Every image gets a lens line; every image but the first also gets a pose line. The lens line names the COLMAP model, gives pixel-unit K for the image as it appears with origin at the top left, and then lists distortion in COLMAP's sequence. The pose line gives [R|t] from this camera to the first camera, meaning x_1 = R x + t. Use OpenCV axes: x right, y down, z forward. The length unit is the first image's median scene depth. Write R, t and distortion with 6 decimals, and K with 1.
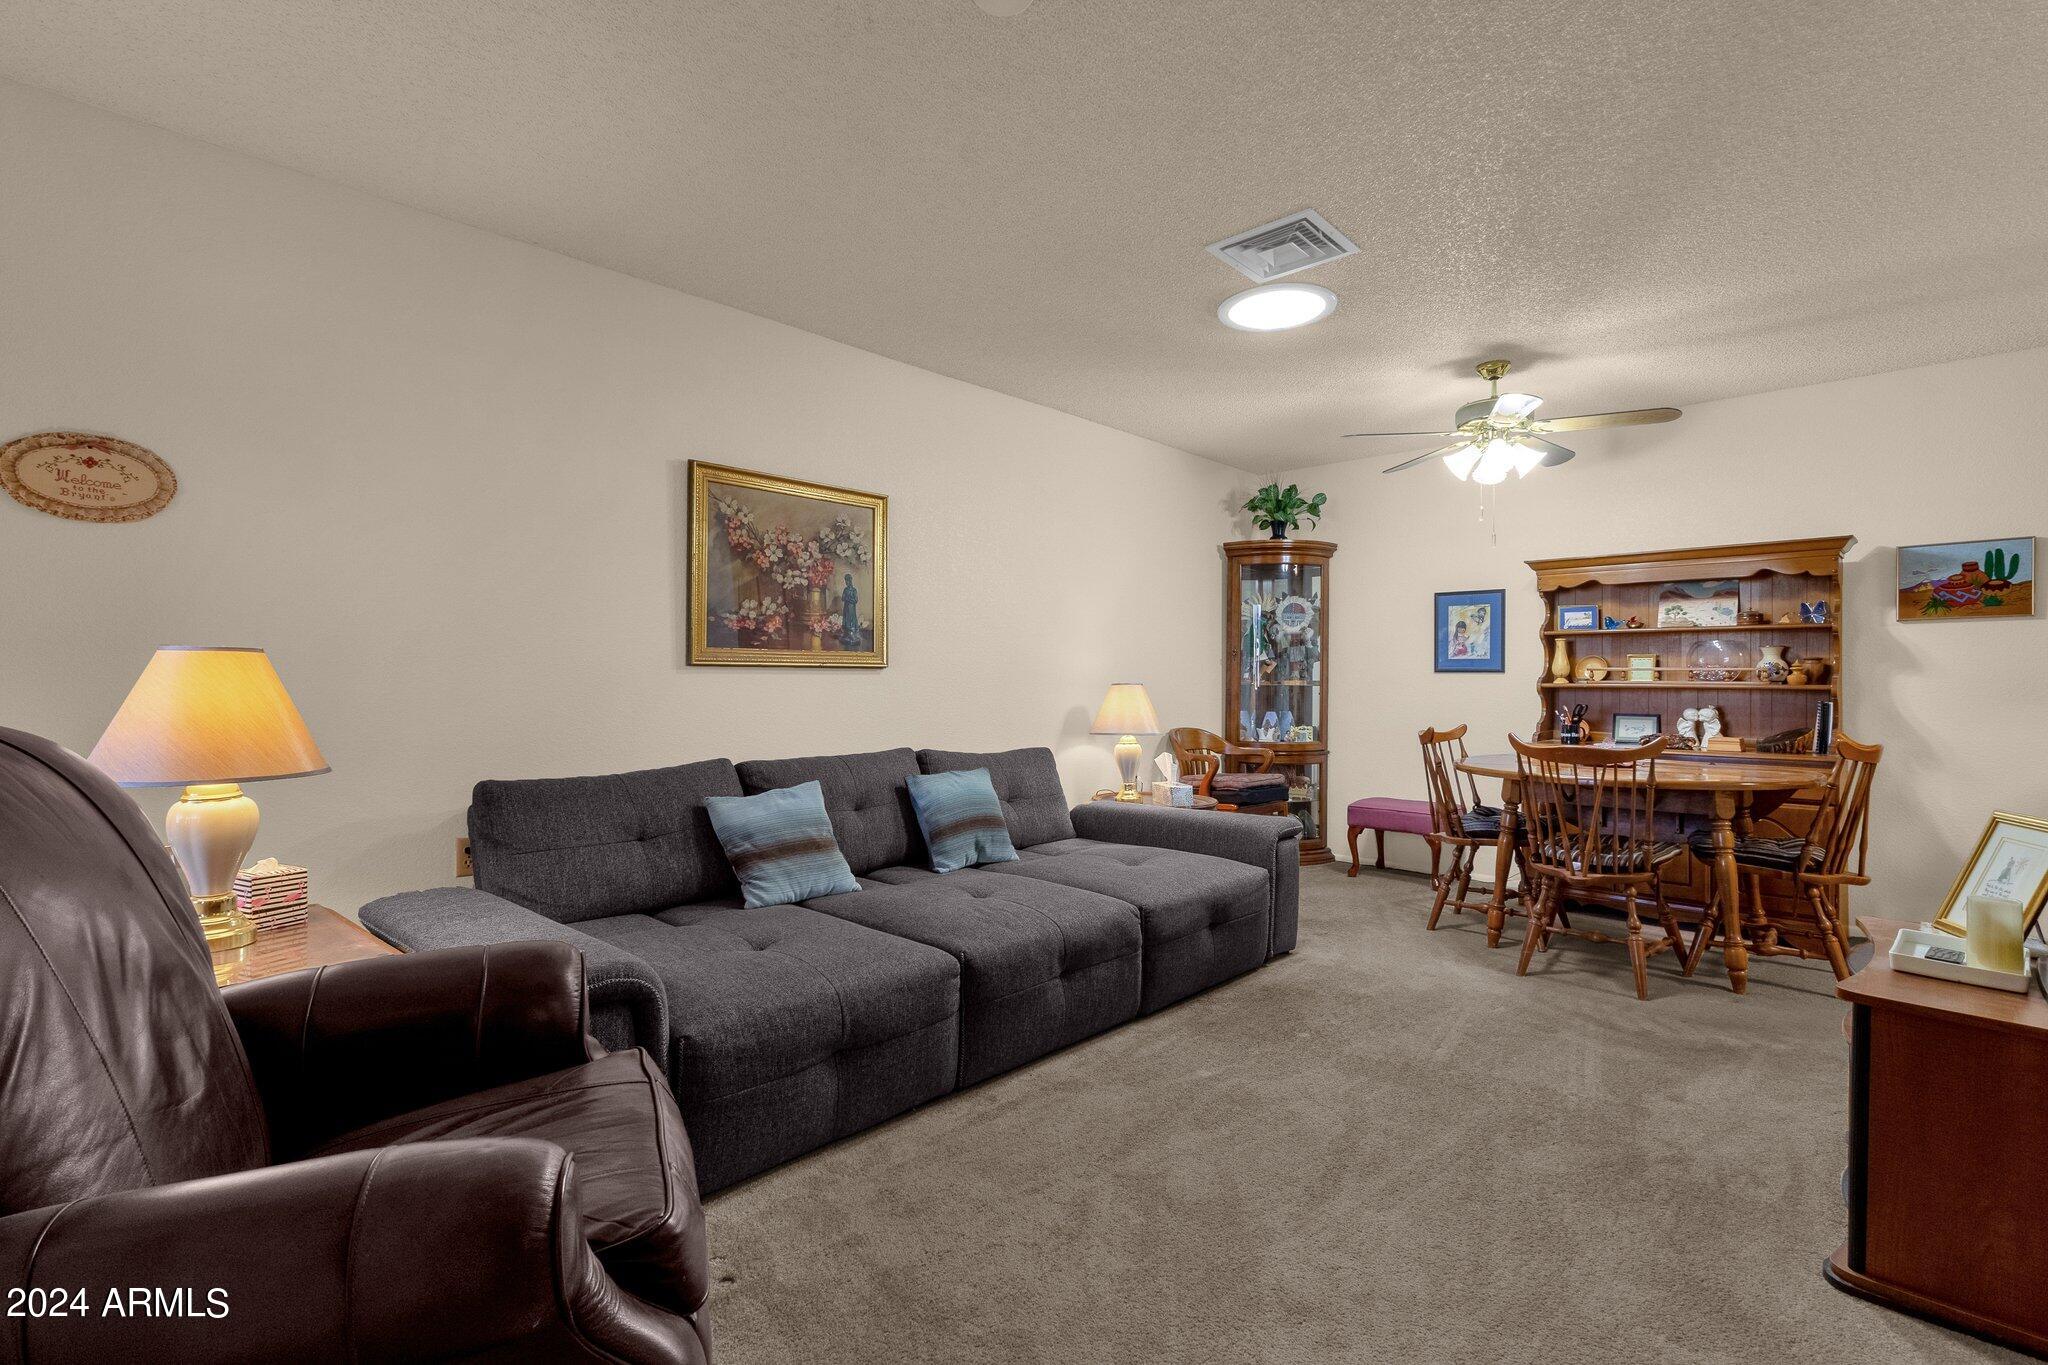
lens RADIAL K [[933.8, 0, 1024.0], [0, 933.8, 682.5], [0, 0, 1]] dist [-0.000524, -0.000164]
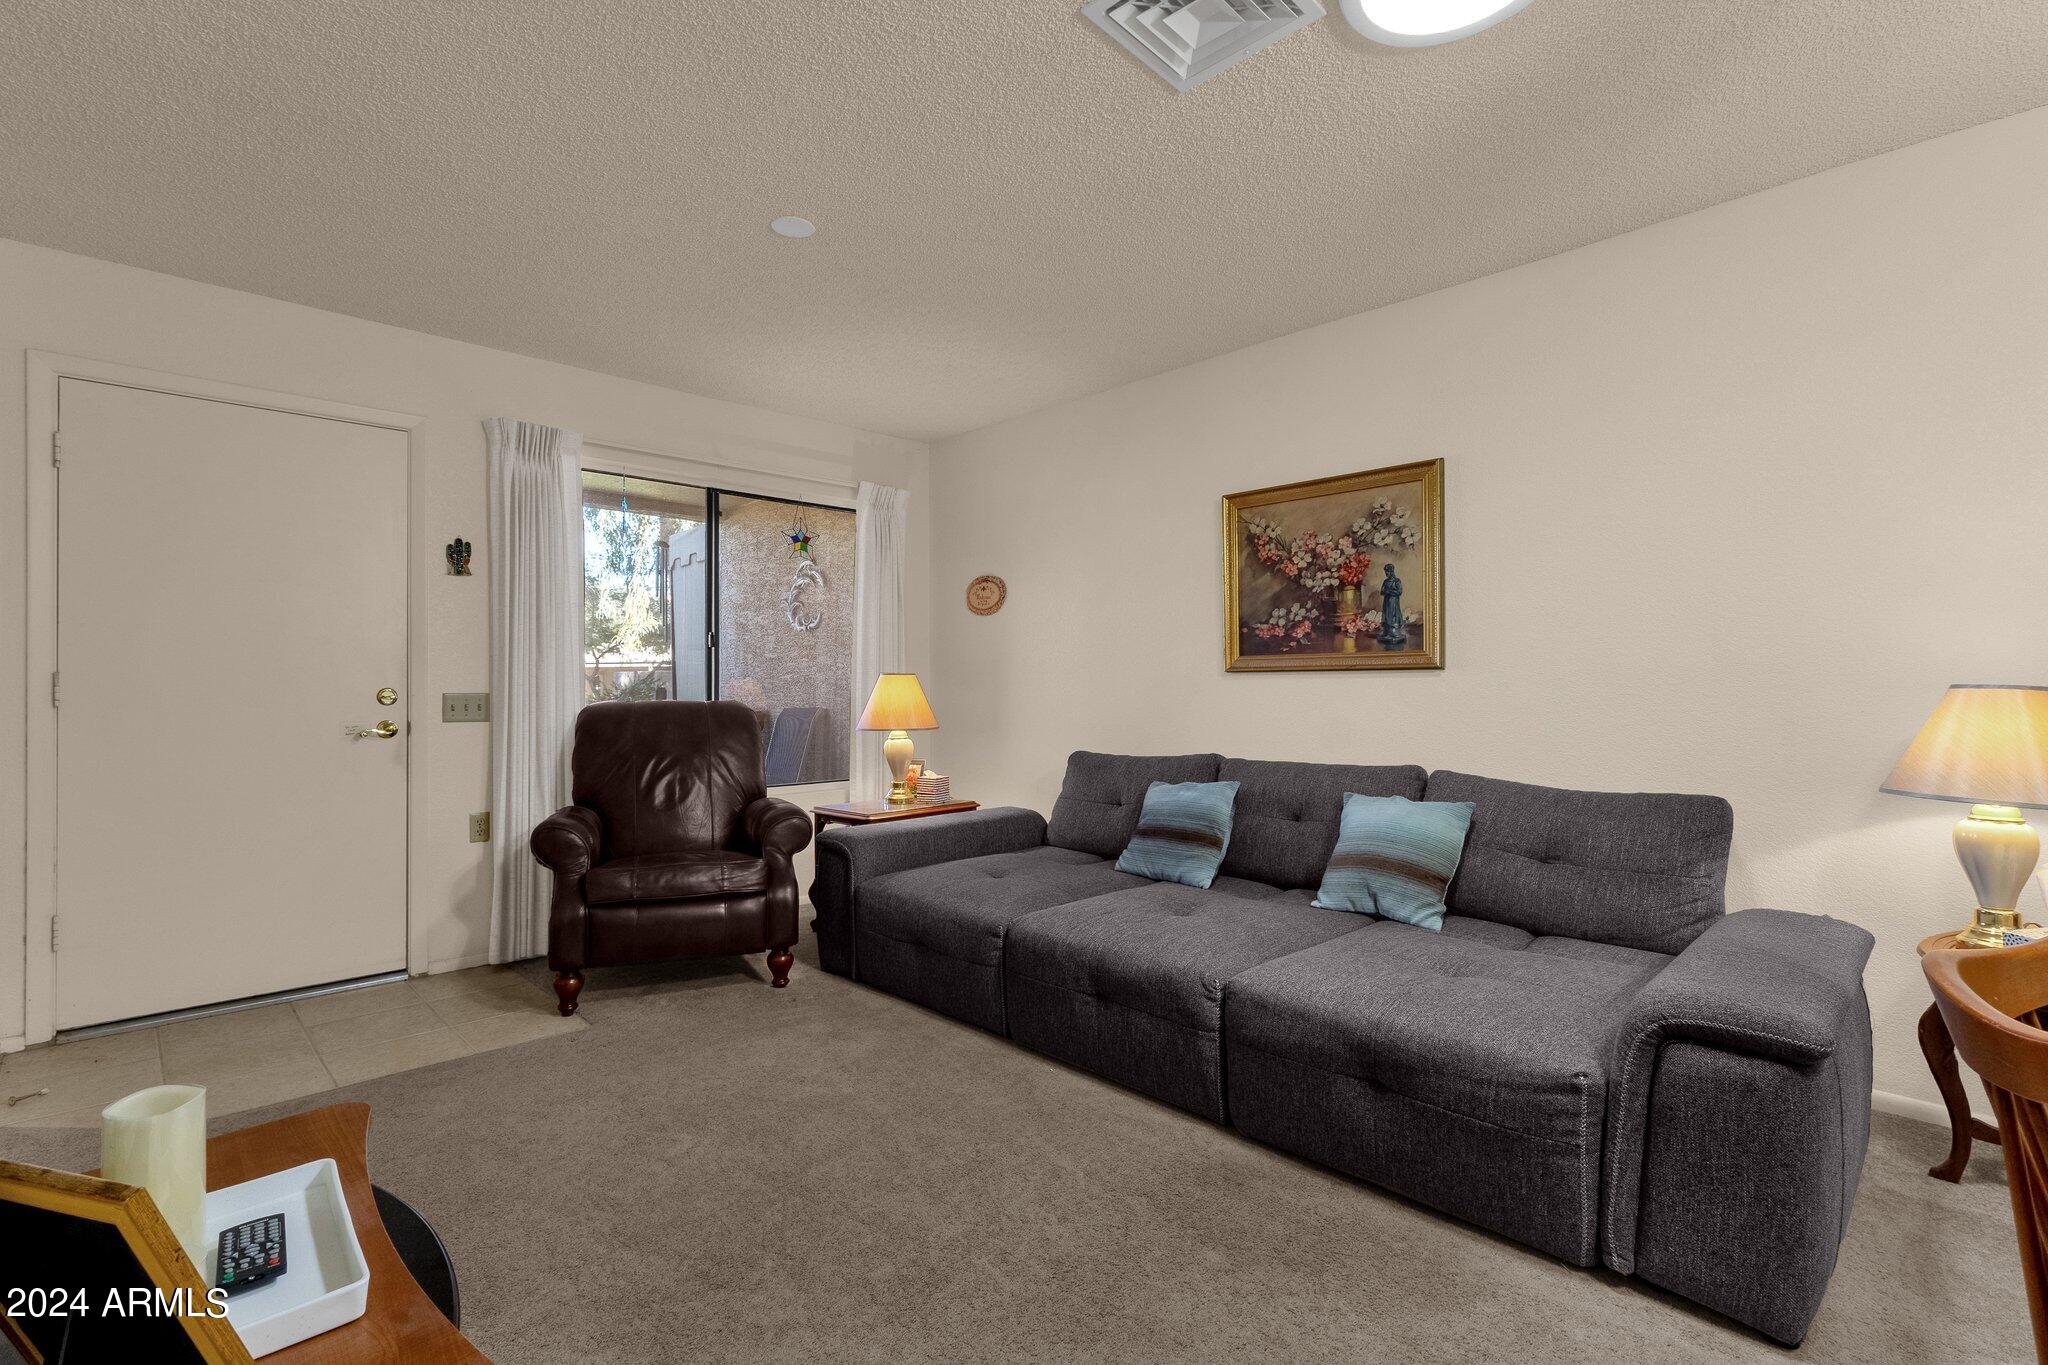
lens RADIAL K [[933.8, 0, 1024.0], [0, 933.8, 682.5], [0, 0, 1]] dist [-0.000524, -0.000164]
pose [[-0.033016, -0.008428, -0.999419, 0.751274], [0.001507, 0.999963, -0.008482, 0.003417], [0.999454, -0.001786, -0.033002, 0.729233]]
